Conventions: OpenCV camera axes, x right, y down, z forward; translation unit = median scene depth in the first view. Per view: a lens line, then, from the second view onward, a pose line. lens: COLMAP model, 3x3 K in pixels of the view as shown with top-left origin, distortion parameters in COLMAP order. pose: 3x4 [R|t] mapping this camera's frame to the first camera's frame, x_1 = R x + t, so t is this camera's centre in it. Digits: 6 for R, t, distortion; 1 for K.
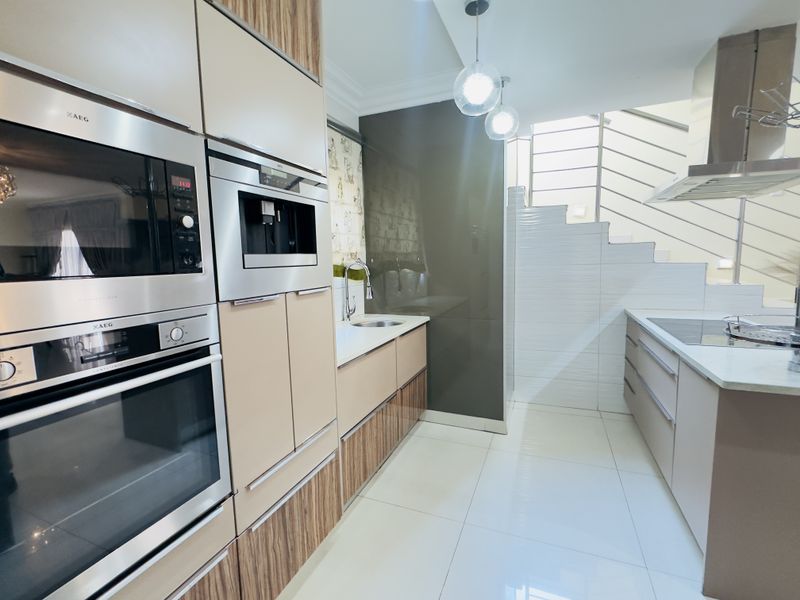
lens RADIAL K [[363.2, 0, 400.0], [0, 363.2, 300.0], [0, 0, 1]] dist [-0.013856, -0.000081]
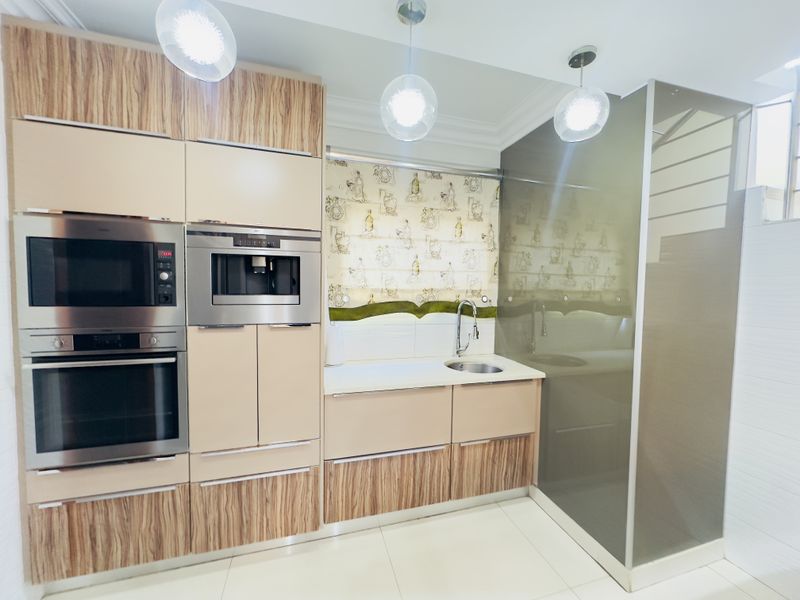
lens RADIAL K [[318.7, 0, 400.0], [0, 318.7, 300.0], [0, 0, 1]] dist [-0.002196, -0.000428]
pose [[0.633730, 0.066041, -0.770730, 0.426957], [-0.116242, 0.993166, -0.010479, -0.072812], [0.764771, 0.096232, 0.637075, 0.302232]]
